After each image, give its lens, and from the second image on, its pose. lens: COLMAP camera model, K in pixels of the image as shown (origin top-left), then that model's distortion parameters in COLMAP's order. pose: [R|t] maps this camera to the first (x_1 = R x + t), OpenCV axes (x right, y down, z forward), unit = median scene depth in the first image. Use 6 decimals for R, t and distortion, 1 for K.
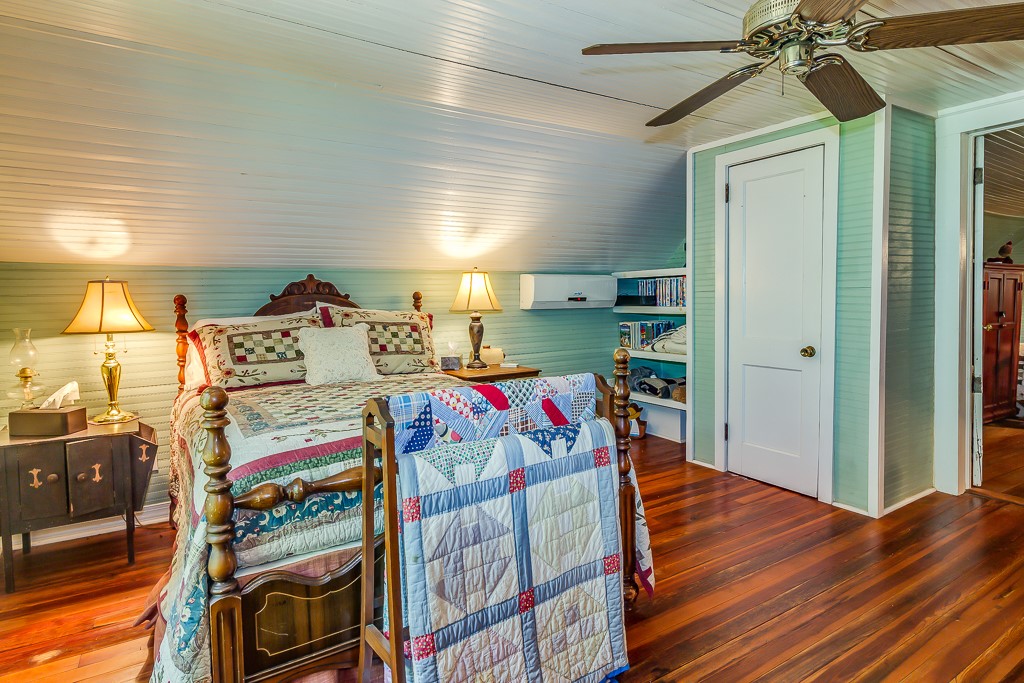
lens RADIAL K [[557.9, 0, 508.6], [0, 557.9, 335.0], [0, 0, 1]] dist [0.003152, 0.001194]
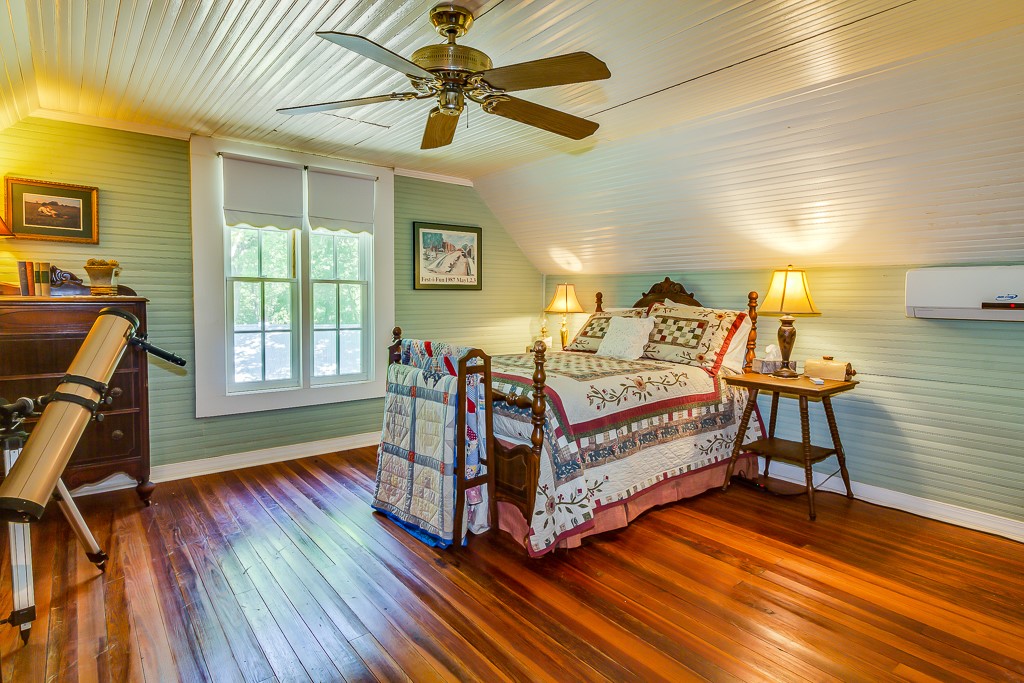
lens RADIAL K [[557.9, 0, 507.7], [0, 557.9, 342.5], [0, 0, 1]] dist [0.003152, 0.001194]
pose [[0.107840, 0.098714, -0.989255, 0.913294], [-0.080045, 0.992690, 0.090331, -0.048508], [0.990941, 0.069444, 0.114954, 0.521832]]
